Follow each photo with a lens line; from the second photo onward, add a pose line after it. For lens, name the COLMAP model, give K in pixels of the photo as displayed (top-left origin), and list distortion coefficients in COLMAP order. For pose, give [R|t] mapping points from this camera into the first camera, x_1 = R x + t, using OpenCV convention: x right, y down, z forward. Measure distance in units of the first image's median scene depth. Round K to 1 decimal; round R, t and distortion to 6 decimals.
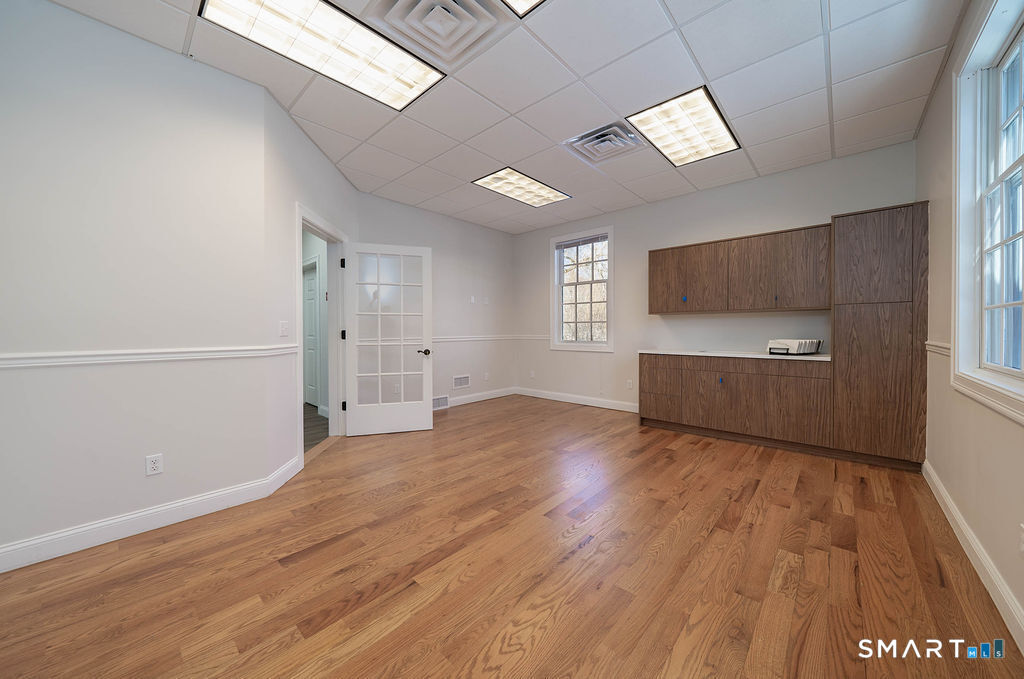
lens RADIAL K [[364.6, 0, 503.8], [0, 364.6, 334.7], [0, 0, 1]] dist [-0.009898, -0.000013]
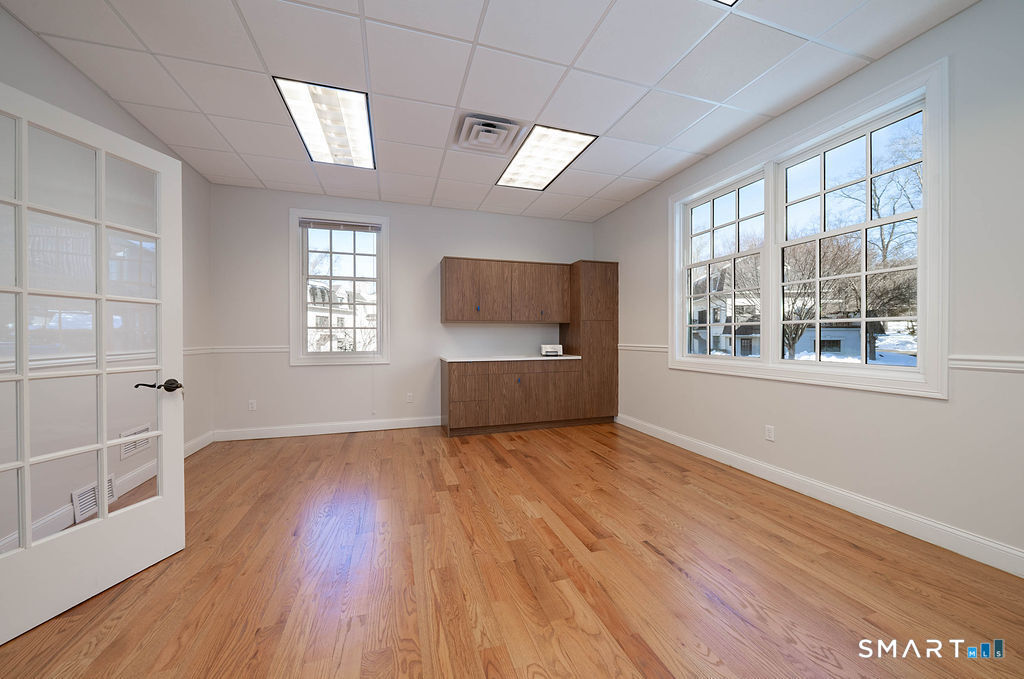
lens RADIAL K [[364.6, 0, 512.0], [0, 364.6, 341.2], [0, 0, 1]] dist [-0.009898, -0.000013]
pose [[0.487528, -0.006918, 0.873080, -0.515632], [0.011655, 0.999931, 0.001415, -0.004255], [-0.873030, 0.009486, 0.487575, 0.522177]]
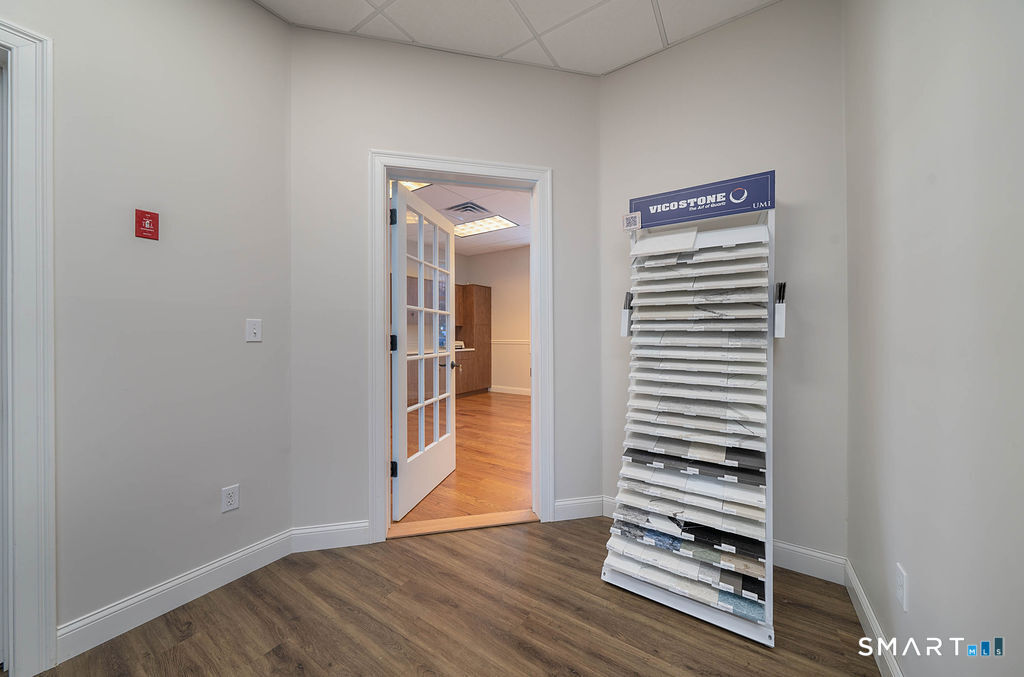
lens RADIAL K [[364.6, 0, 512.0], [0, 364.6, 336.3], [0, 0, 1]] dist [-0.009898, -0.000013]
pose [[-0.162296, -0.002606, 0.986739, -1.286015], [0.014020, 0.999889, 0.004946, -0.019691], [-0.986643, 0.014637, -0.162241, 1.118705]]
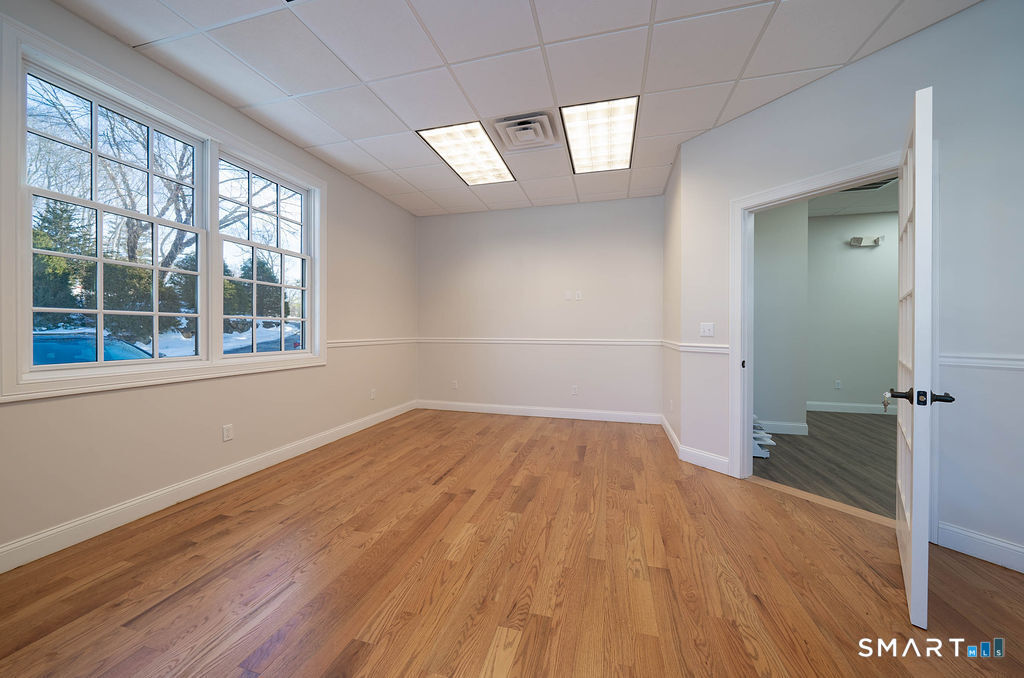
lens RADIAL K [[364.6, 0, 504.9], [0, 364.6, 330.1], [0, 0, 1]] dist [-0.009898, -0.000013]
pose [[-0.892252, 0.000925, -0.451537, 0.390628], [-0.005826, 0.999891, 0.013561, -0.025273], [0.451501, 0.014730, -0.892149, 1.467576]]
